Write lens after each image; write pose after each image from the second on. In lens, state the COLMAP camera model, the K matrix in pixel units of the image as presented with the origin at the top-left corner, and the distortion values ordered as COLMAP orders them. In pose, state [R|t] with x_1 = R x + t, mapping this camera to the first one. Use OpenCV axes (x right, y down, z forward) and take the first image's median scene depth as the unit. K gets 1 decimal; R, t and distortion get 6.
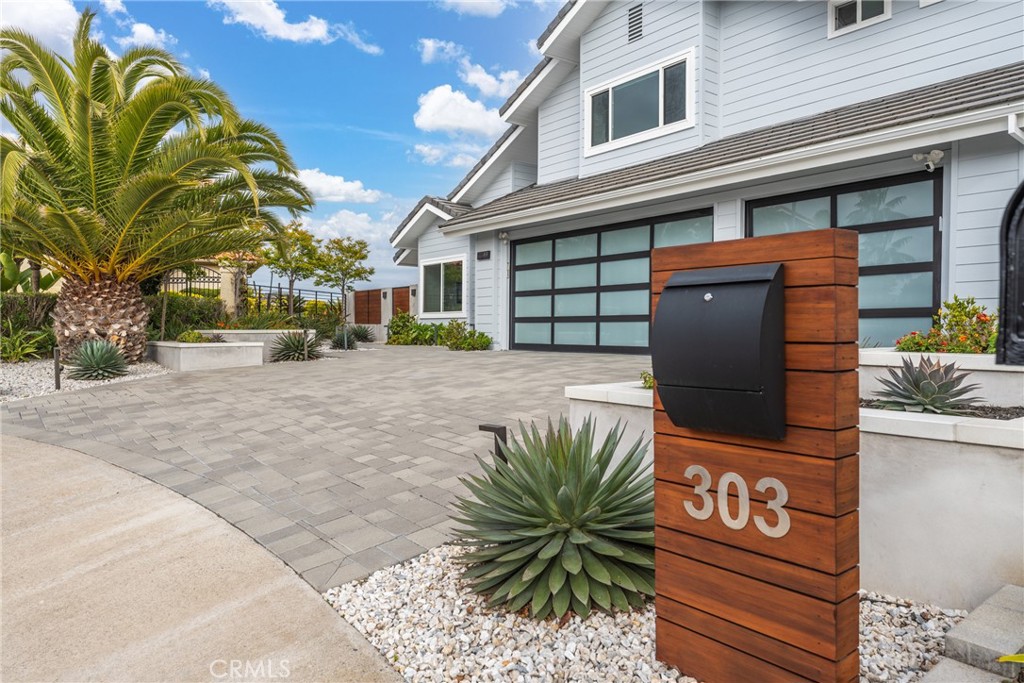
lens RADIAL K [[680.2, 0, 512.0], [0, 680.2, 341.5], [0, 0, 1]] dist [-0.002441, 0.002556]
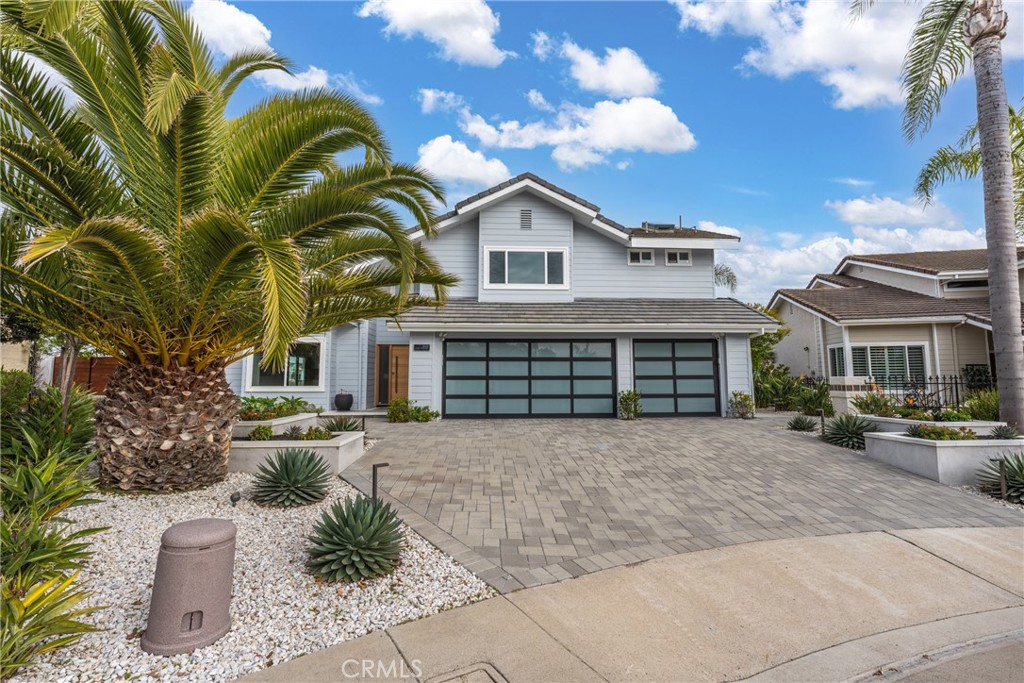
lens RADIAL K [[445.2, 0, 512.0], [0, 445.2, 341.5], [0, 0, 1]] dist [0.000706, 0.000029]
pose [[0.581899, 0.071173, 0.810140, -0.495951], [0.016408, 0.994933, -0.099193, -0.039055], [-0.813095, 0.071013, 0.577783, 0.282391]]
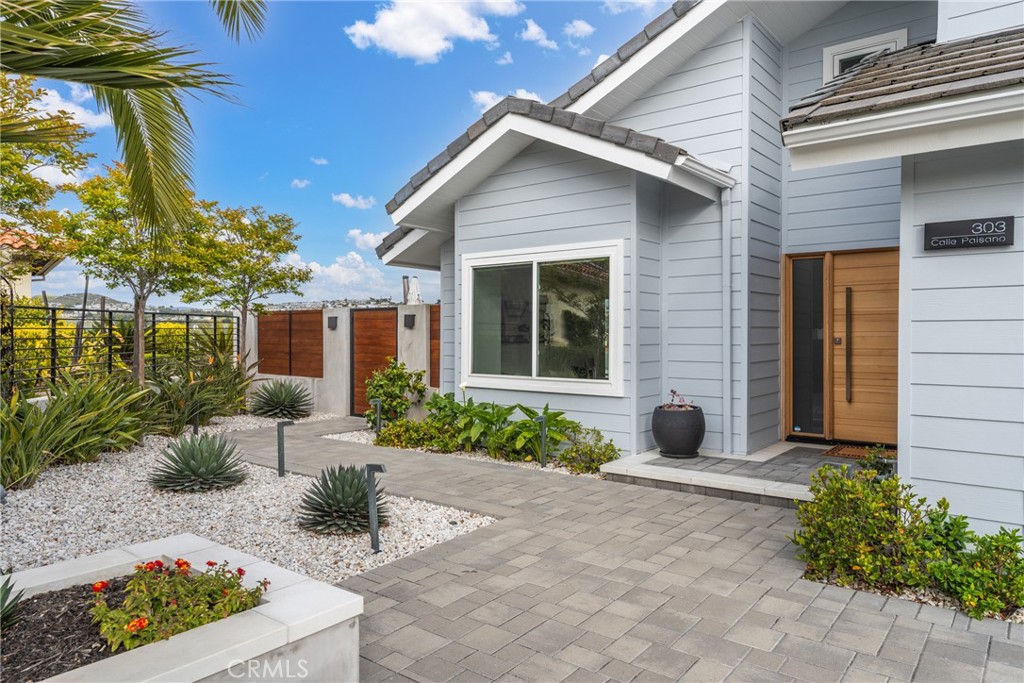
lens RADIAL K [[680.2, 0, 512.0], [0, 680.2, 341.5], [0, 0, 1]] dist [-0.002441, 0.002556]
pose [[0.975624, 0.000396, 0.219449, -0.215319], [0.001320, 0.999970, -0.007676, -0.064281], [-0.219445, 0.007778, 0.975594, 0.606465]]
